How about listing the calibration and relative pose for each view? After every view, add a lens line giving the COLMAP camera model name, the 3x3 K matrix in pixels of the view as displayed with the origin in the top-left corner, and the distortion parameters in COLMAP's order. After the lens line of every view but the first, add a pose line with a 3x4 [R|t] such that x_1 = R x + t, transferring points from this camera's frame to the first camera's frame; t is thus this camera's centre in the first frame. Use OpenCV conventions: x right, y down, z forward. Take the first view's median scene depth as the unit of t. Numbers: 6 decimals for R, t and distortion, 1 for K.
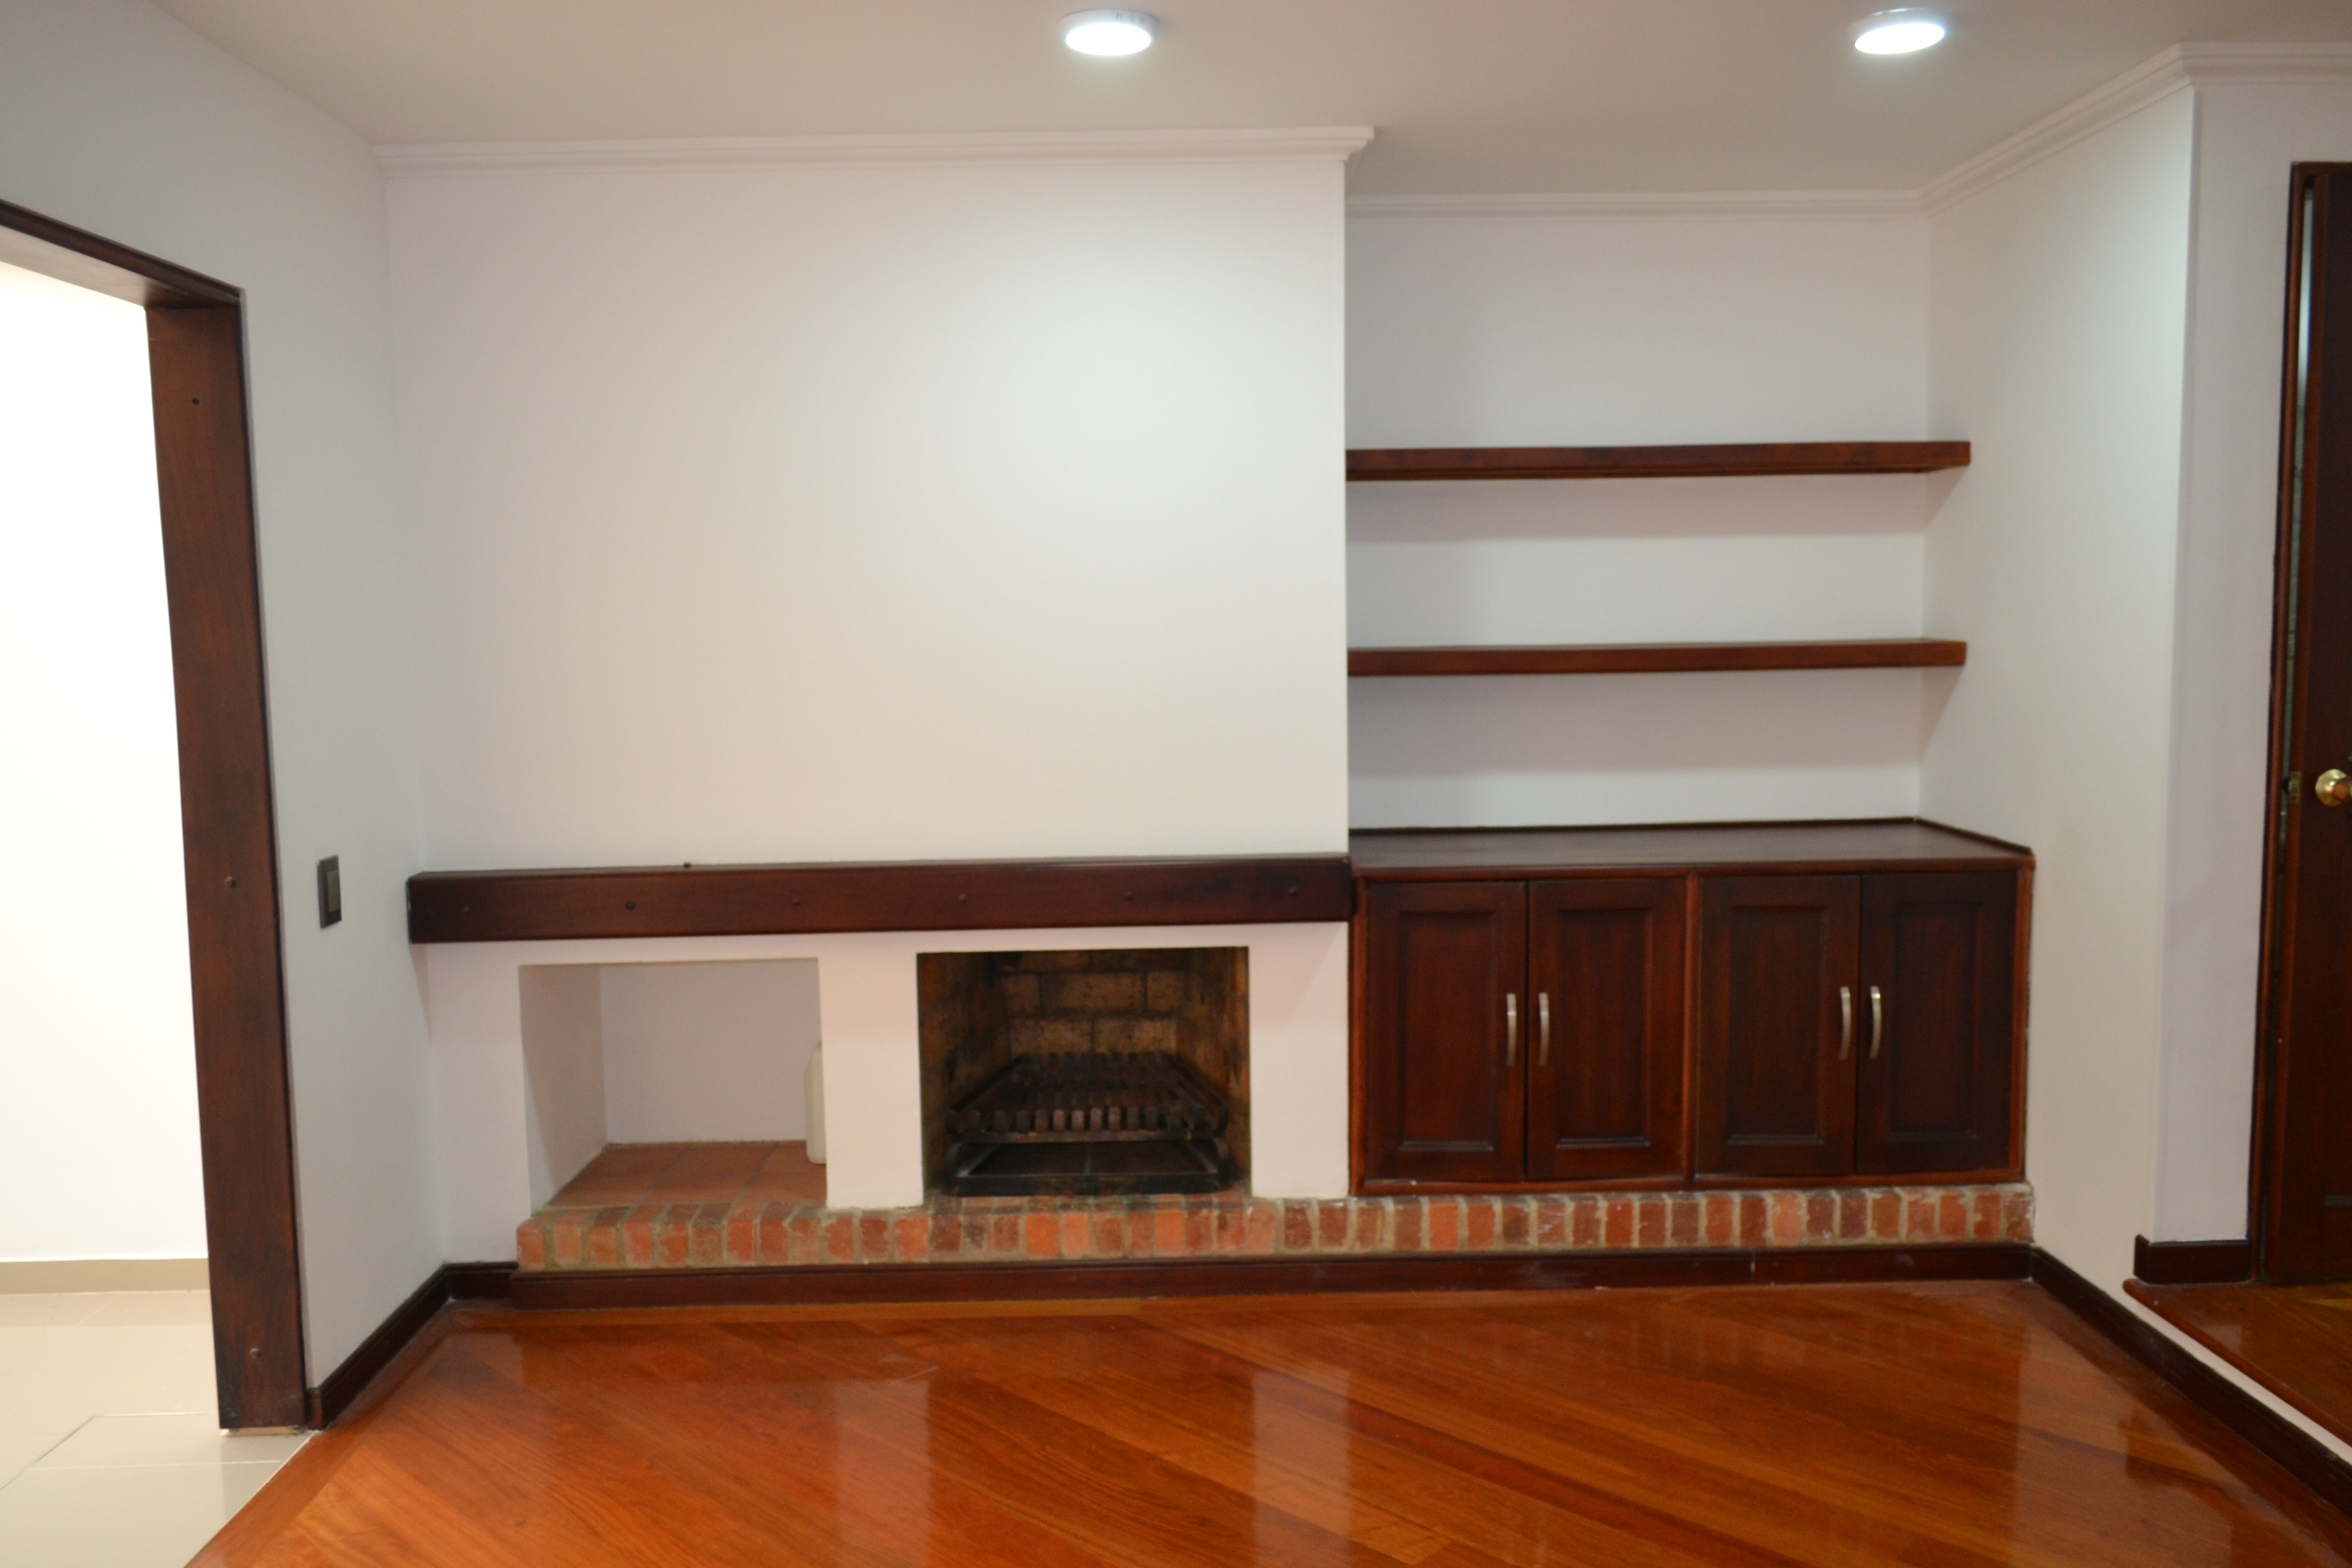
lens RADIAL K [[1863.8, 0, 1177.0], [0, 1863.8, 779.7], [0, 0, 1]] dist [-0.010855, 0.010082]
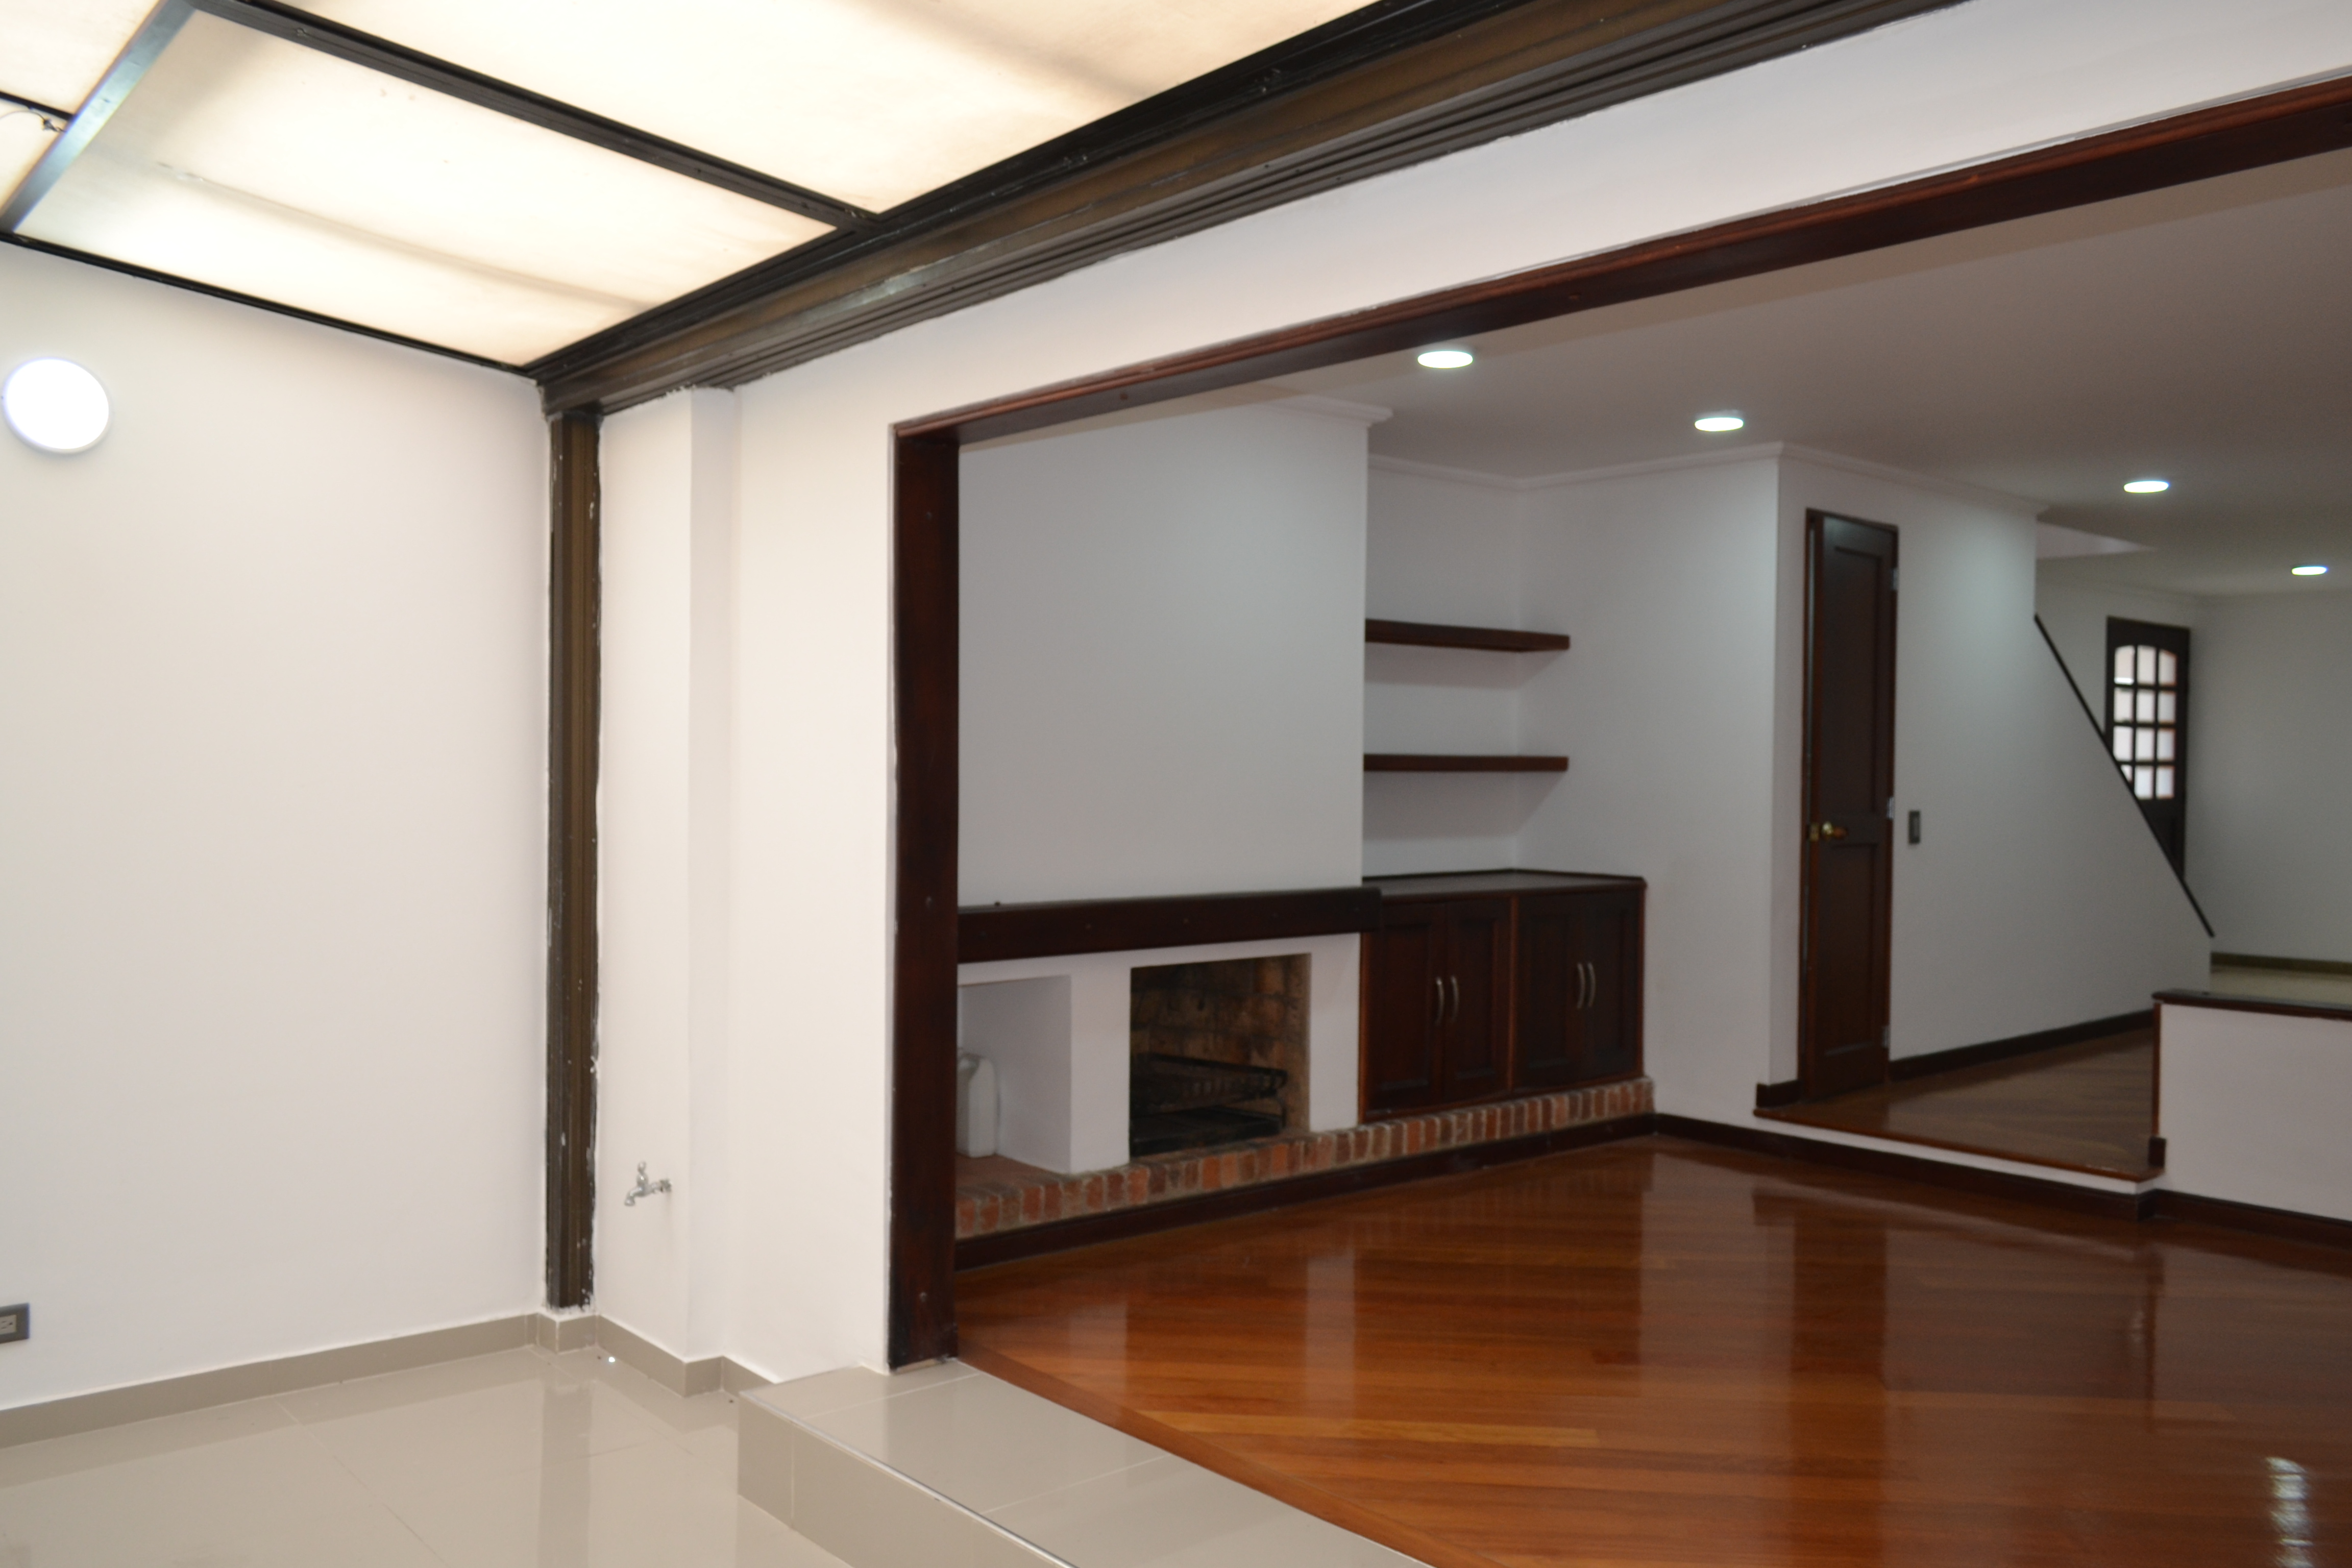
lens RADIAL K [[1863.8, 0, 1184.0], [0, 1863.8, 784.2], [0, 0, 1]] dist [-0.010855, 0.010082]
pose [[0.785691, 0.010878, 0.618523, -0.930890], [0.035637, 0.997389, -0.062810, 0.044410], [-0.617592, 0.071391, 0.783252, -0.079175]]
